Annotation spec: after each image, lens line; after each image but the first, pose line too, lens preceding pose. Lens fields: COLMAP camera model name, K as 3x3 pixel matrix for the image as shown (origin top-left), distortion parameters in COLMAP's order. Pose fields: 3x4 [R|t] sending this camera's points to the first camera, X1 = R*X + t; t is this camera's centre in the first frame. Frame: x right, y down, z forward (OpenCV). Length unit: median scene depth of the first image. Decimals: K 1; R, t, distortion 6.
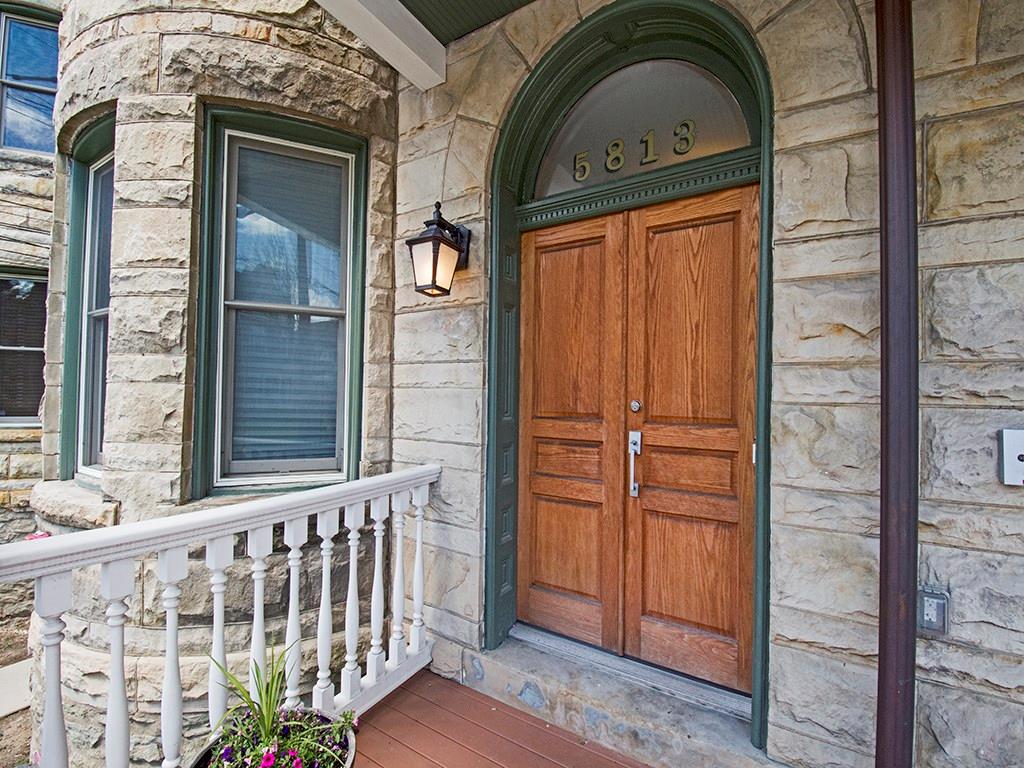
lens RADIAL K [[439.7, 0, 512.0], [0, 439.7, 384.0], [0, 0, 1]] dist [-0.002025, -0.000256]
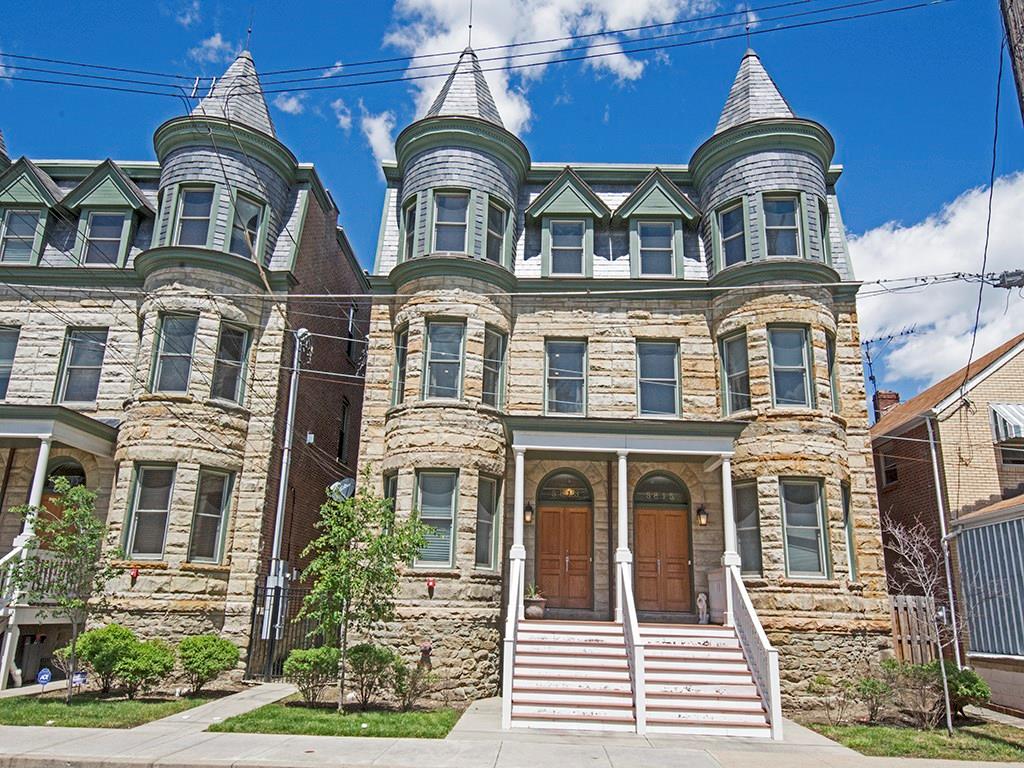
lens RADIAL K [[721.2, 0, 512.0], [0, 721.2, 384.0], [0, 0, 1]] dist [0.039565, 0.000564]
pose [[0.871165, 0.155433, 0.465738, -4.249172], [-0.026086, 0.961882, -0.272219, 0.470901], [-0.490297, 0.224998, 0.842012, -5.789970]]
